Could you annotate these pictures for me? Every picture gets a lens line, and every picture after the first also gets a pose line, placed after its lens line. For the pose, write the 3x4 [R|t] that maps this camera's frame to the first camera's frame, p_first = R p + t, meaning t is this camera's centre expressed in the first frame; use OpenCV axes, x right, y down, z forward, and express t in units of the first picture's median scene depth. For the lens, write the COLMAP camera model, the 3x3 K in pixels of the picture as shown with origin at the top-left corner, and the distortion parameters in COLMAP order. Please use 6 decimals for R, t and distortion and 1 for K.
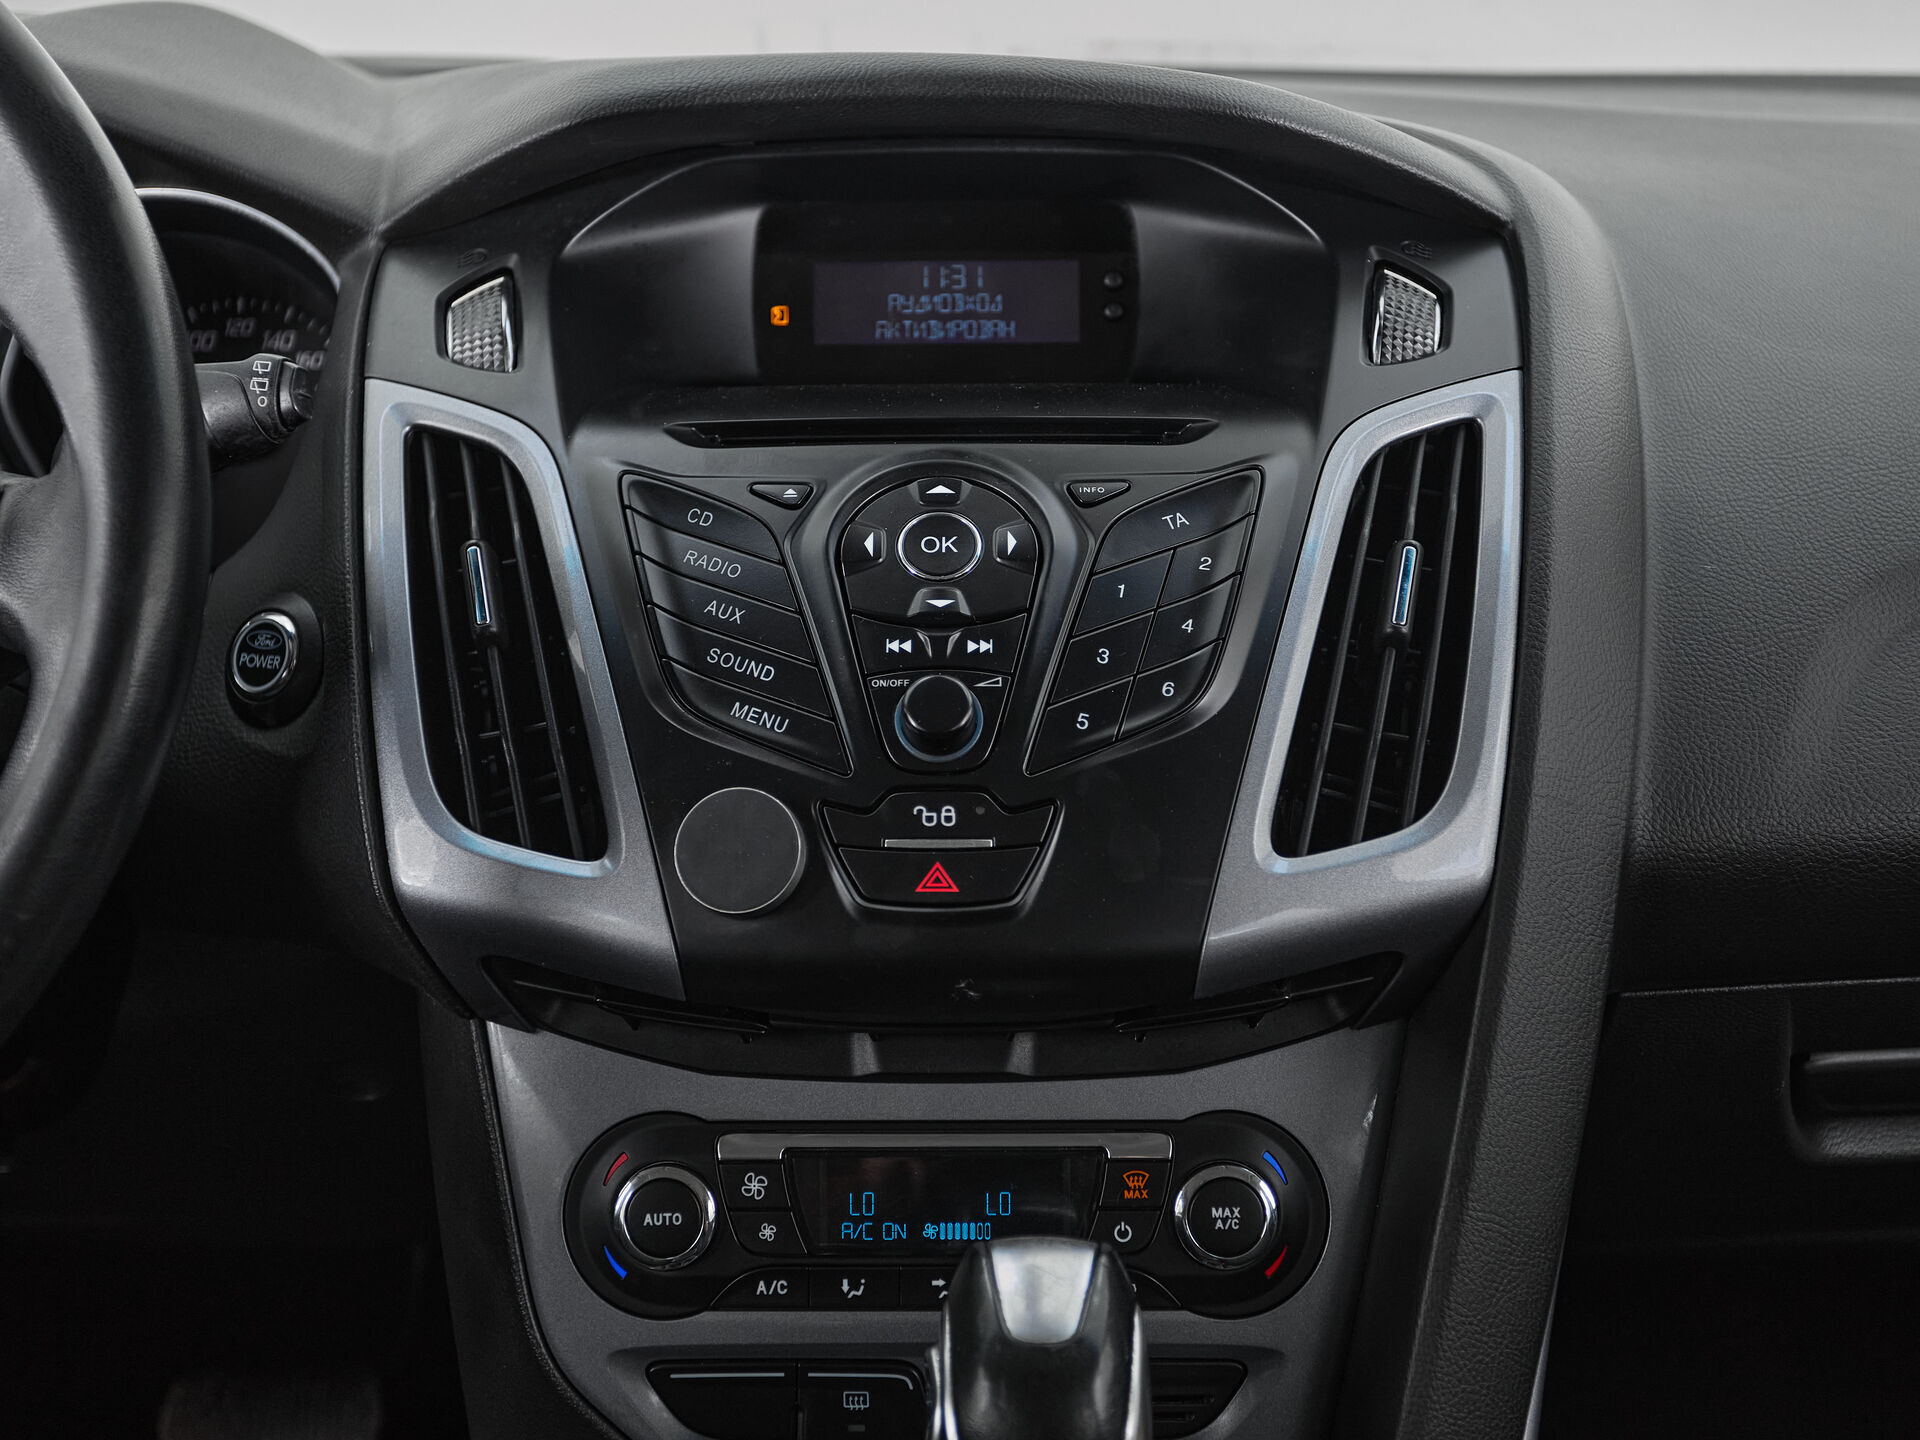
lens RADIAL K [[2575.6, 0, 956.4], [0, 2575.6, 669.5], [0, 0, 1]] dist [0.020283, 0.028808]
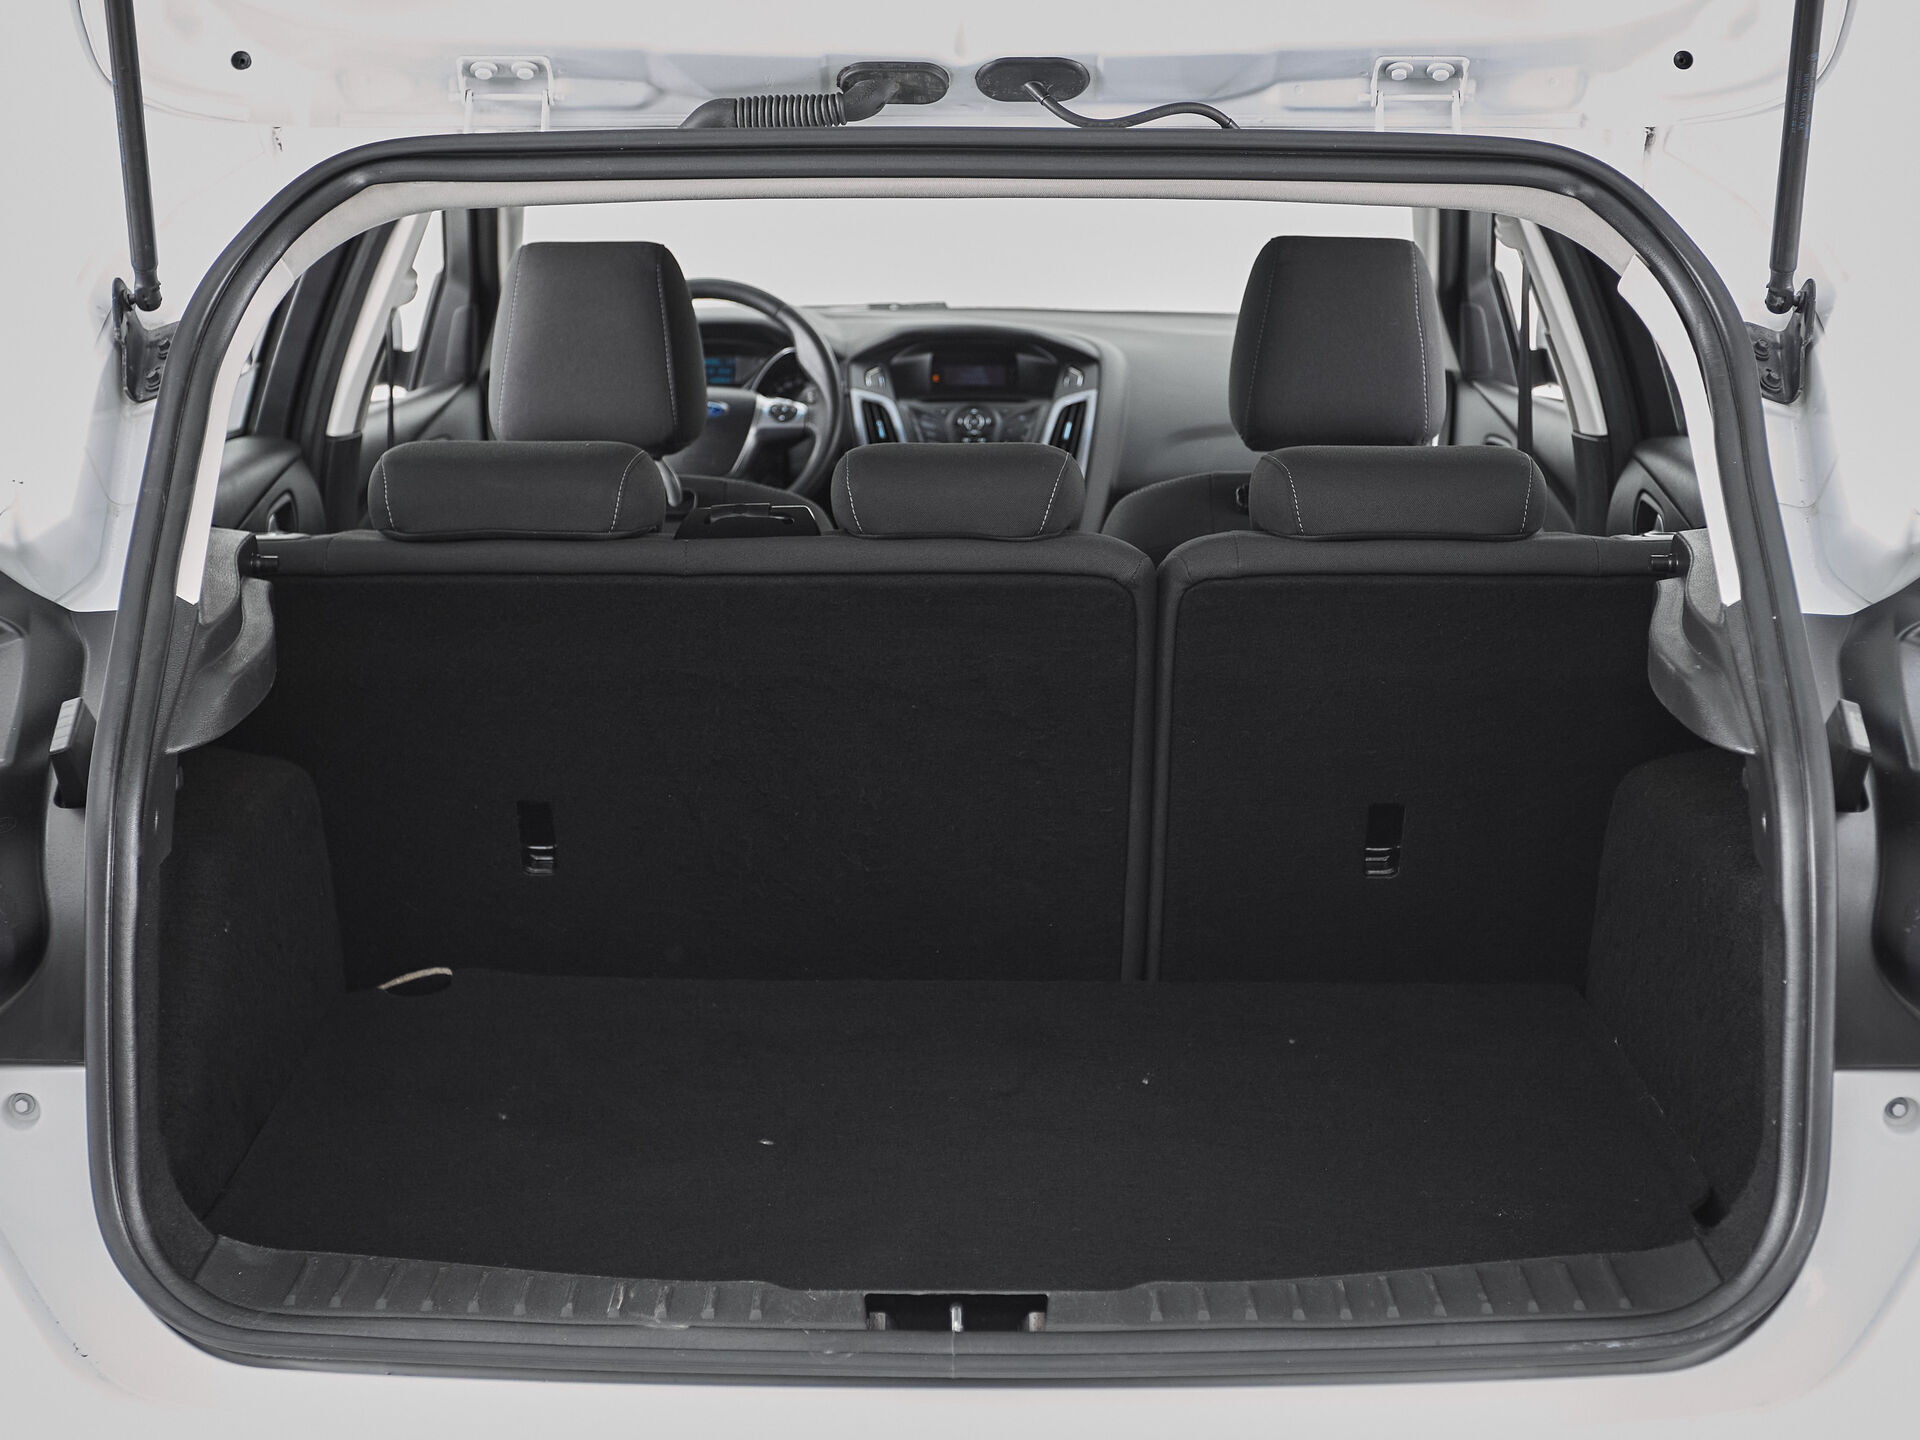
lens RADIAL K [[3210.0, 0, 960.0], [0, 3210.0, 720.0], [0, 0, 1]] dist [0.030083, 0.106220]
pose [[0.999969, 0.004480, 0.006546, -0.071588], [-0.004135, 0.998645, -0.051871, 0.842703], [-0.006770, 0.051843, 0.998632, -5.129512]]
